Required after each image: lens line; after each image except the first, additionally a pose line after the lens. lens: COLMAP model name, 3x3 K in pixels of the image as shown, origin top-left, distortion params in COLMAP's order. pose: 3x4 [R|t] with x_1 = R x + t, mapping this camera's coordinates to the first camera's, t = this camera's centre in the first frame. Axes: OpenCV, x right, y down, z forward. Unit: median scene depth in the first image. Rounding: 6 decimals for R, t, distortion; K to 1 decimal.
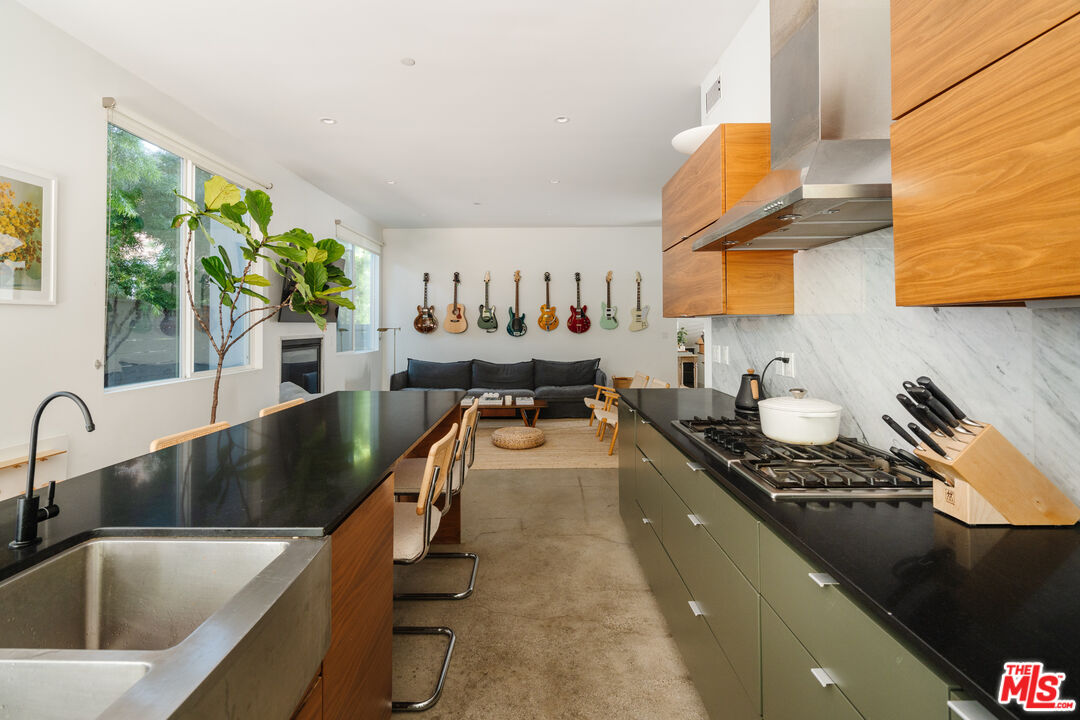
lens RADIAL K [[499.2, 0, 523.3], [0, 499.2, 316.8], [0, 0, 1]] dist [0.000793, 0.000520]
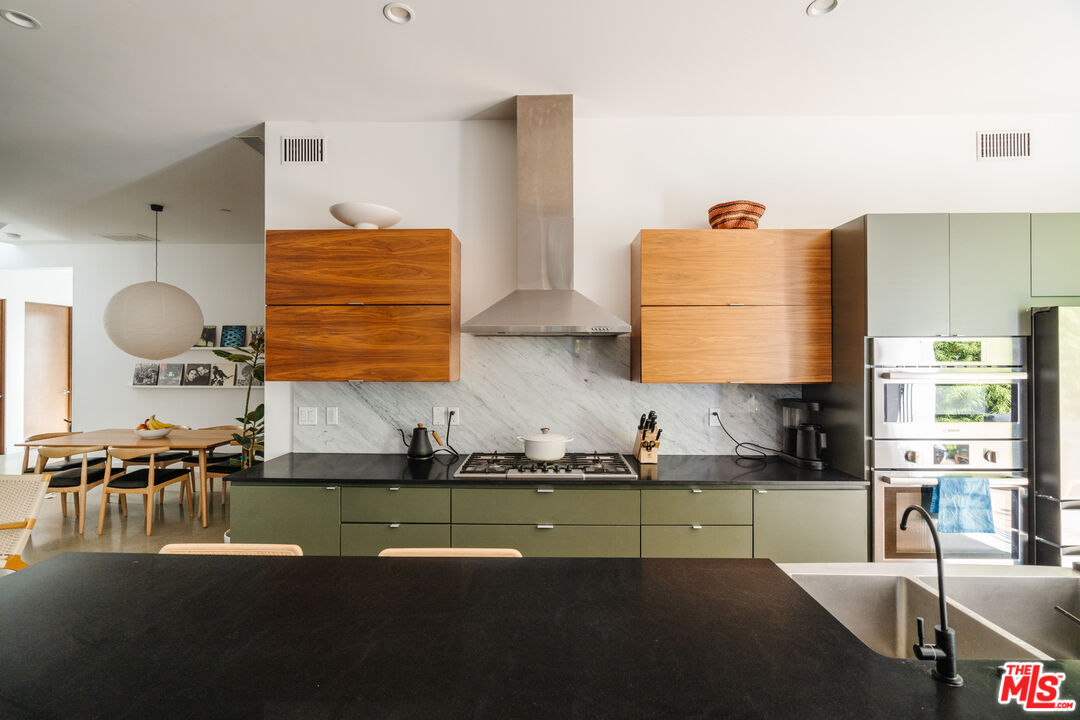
lens RADIAL K [[485.5, 0, 537.0], [0, 485.5, 354.4], [0, 0, 1]] dist [-0.000369, 0.000373]
pose [[-0.003795, 0.013617, 0.999900, -0.214587], [-0.018131, 0.999742, -0.013683, -0.015867], [-0.999828, -0.018181, -0.003547, 0.203085]]
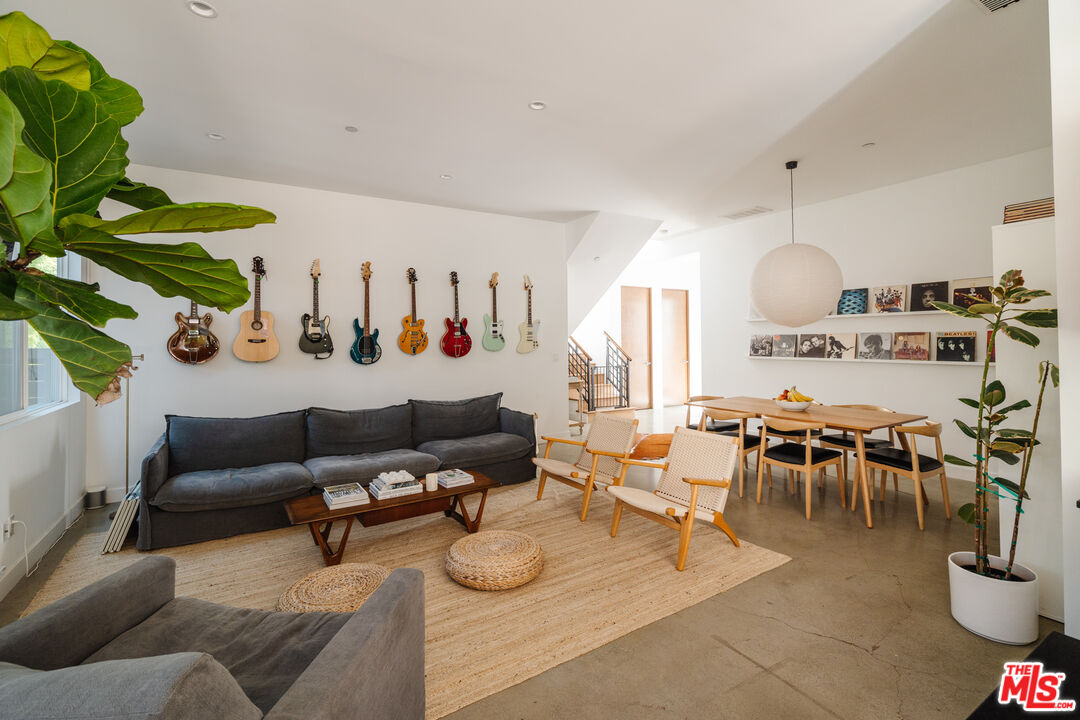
lens RADIAL K [[499.2, 0, 543.2], [0, 499.2, 337.2], [0, 0, 1]] dist [-0.003536, -0.000498]
pose [[0.838899, -0.001453, 0.544285, -0.172247], [-0.003784, 0.999957, 0.008501, -0.001989], [-0.544274, -0.009192, 0.838857, 0.338264]]
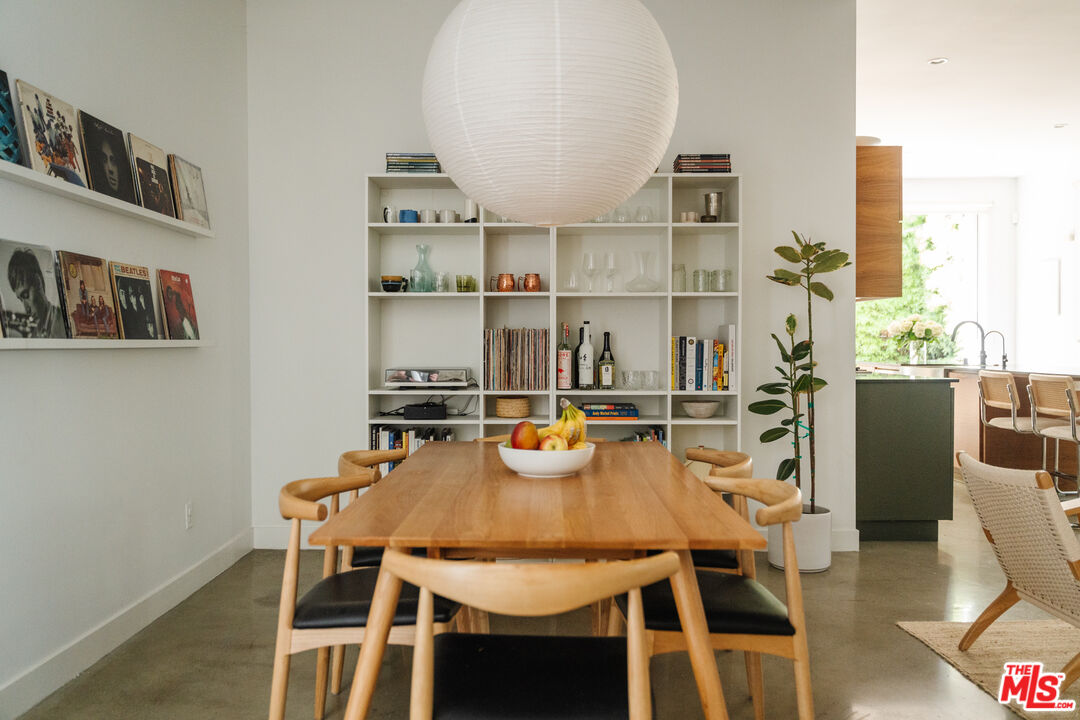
lens RADIAL K [[888.8, 0, 526.9], [0, 888.8, 342.6], [0, 0, 1]] dist [0.006917, 0.003717]
pose [[-0.999819, 0.008023, -0.017228, 0.372293], [0.008310, 0.999826, -0.016674, 0.039138], [0.017091, -0.016814, -0.999713, 0.977621]]
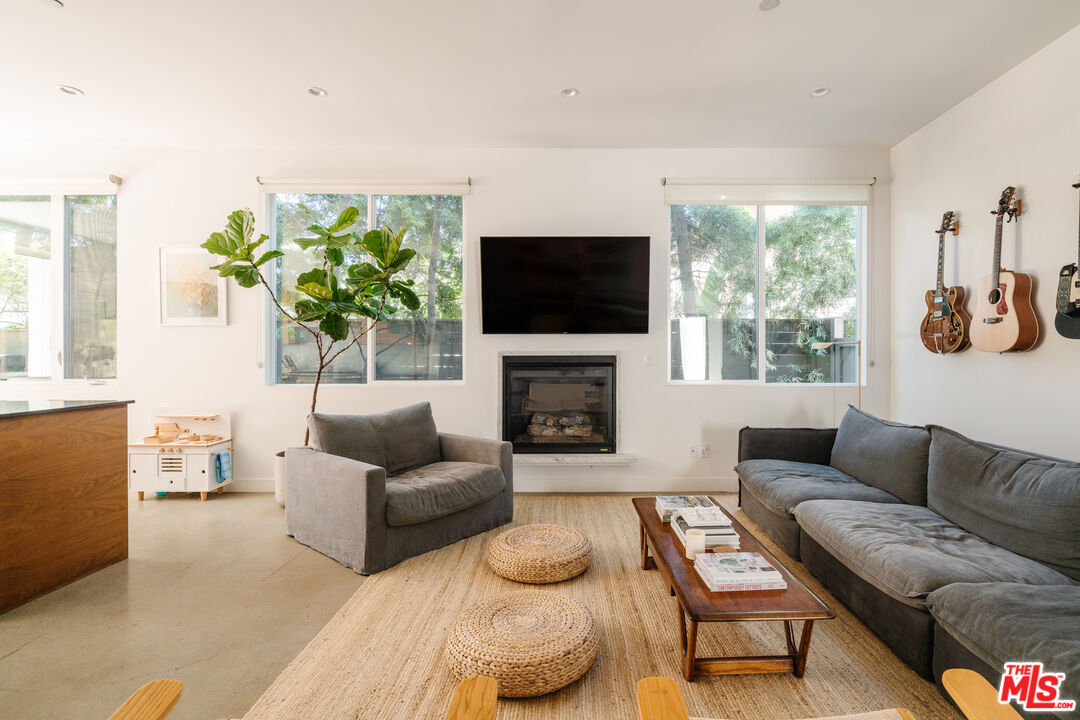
lens RADIAL K [[502.3, 0, 579.7], [0, 502.3, 356.8], [0, 0, 1]] dist [-0.003423, 0.000037]
pose [[0.029986, 0.006040, -0.999532, 0.230037], [0.017434, 0.999826, 0.006565, 0.027950], [0.999398, -0.017623, 0.029876, 0.680256]]
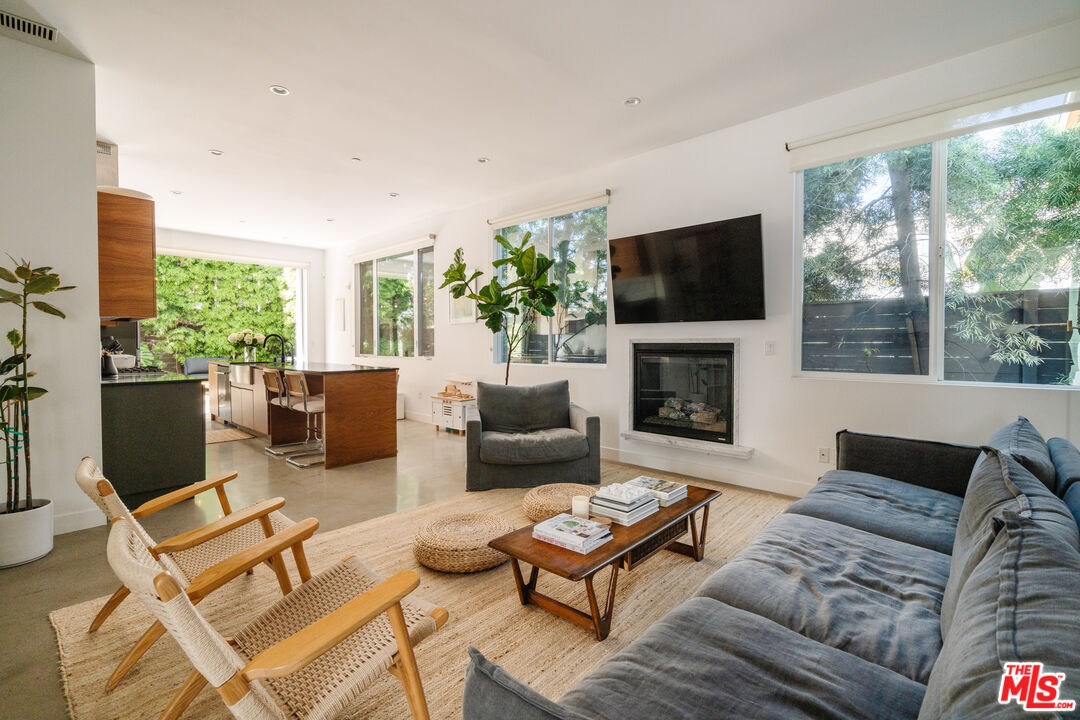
lens RADIAL K [[495.2, 0, 537.6], [0, 495.2, 349.4], [0, 0, 1]] dist [-0.002375, -0.000115]
pose [[-0.672392, 0.016021, -0.740022, 0.206274], [0.016016, 0.999847, 0.007094, 0.030525], [0.740022, -0.007082, -0.672546, 0.921932]]
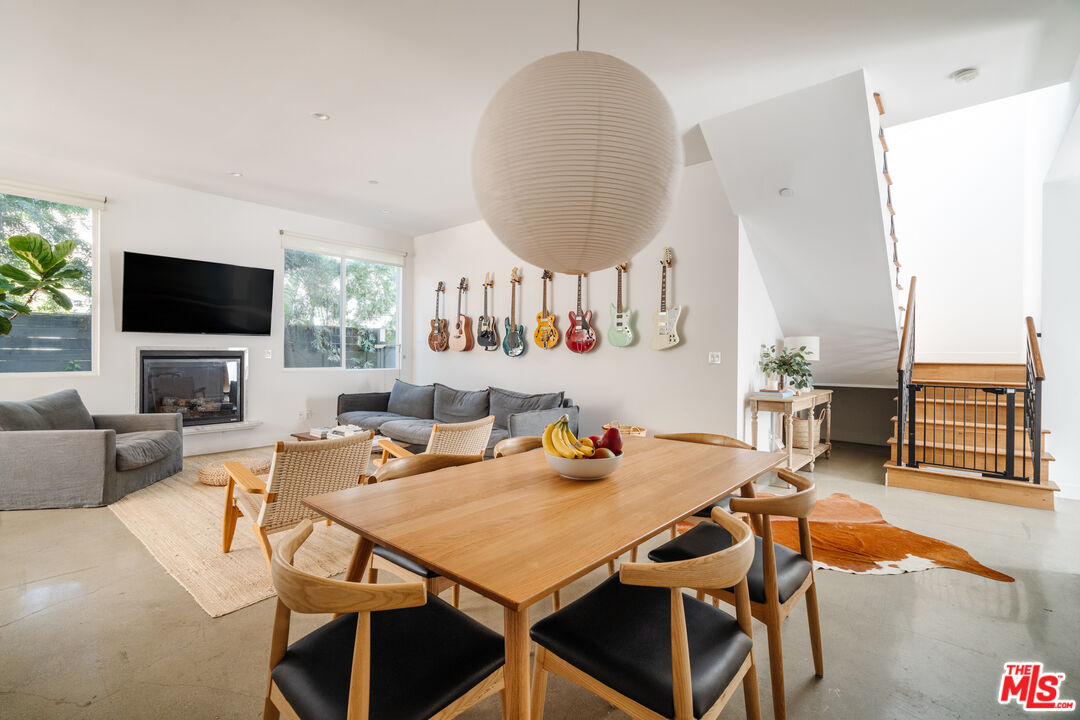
lens RADIAL K [[493.5, 0, 535.9], [0, 493.5, 358.2], [0, 0, 1]] dist [-0.000474, 0.000201]
pose [[0.765110, 0.014875, -0.643728, 0.489106], [0.000378, 0.999723, 0.023551, 0.024621], [0.643900, -0.018263, 0.764892, 0.460144]]
